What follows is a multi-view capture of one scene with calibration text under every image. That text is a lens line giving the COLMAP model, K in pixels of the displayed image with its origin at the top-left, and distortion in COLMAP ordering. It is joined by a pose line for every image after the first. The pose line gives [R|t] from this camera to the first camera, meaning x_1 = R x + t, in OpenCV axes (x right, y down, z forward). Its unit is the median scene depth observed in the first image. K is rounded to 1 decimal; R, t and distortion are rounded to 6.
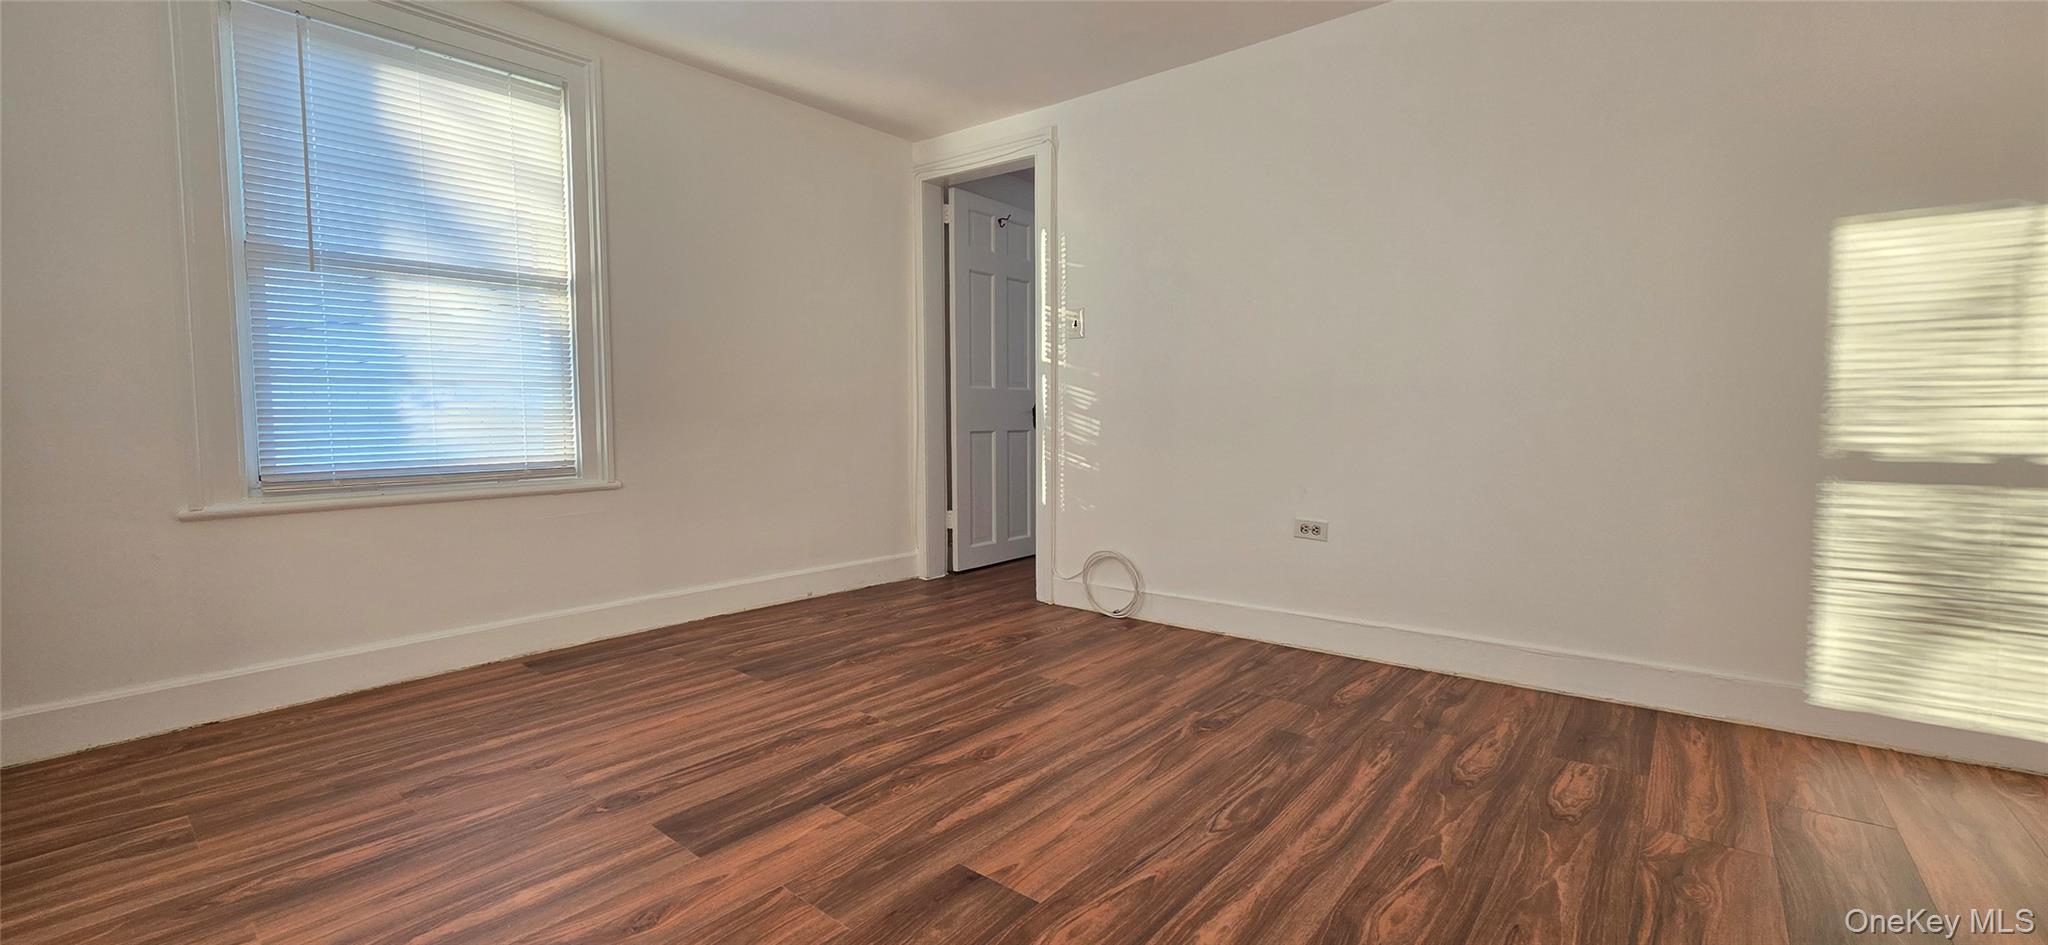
lens RADIAL K [[818.5, 0, 1010.8], [0, 818.5, 460.8], [0, 0, 1]] dist [0.011994, 0.000089]
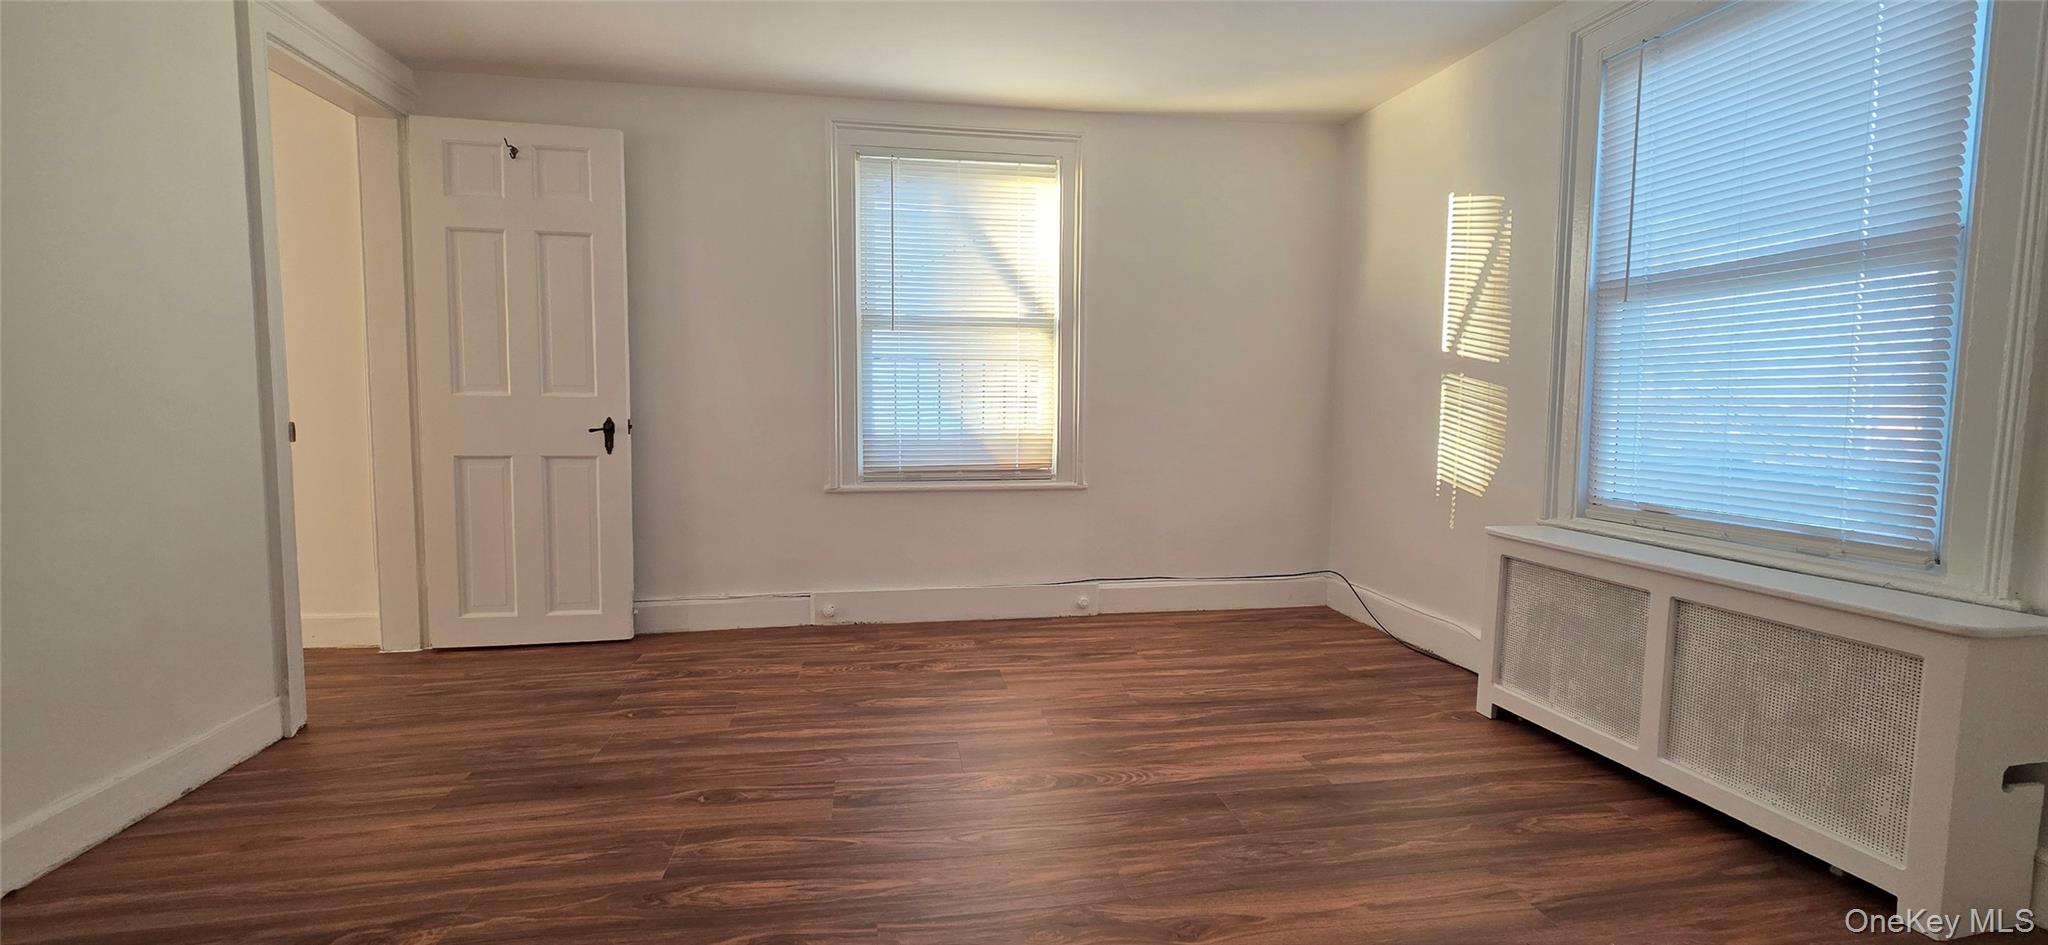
lens RADIAL K [[818.5, 0, 1010.8], [0, 818.5, 460.8], [0, 0, 1]] dist [0.011994, 0.000089]
pose [[0.745135, 0.046102, -0.665319, 0.290556], [-0.049010, 0.998696, 0.014313, -0.028984], [0.665111, 0.021942, 0.746422, 0.056127]]
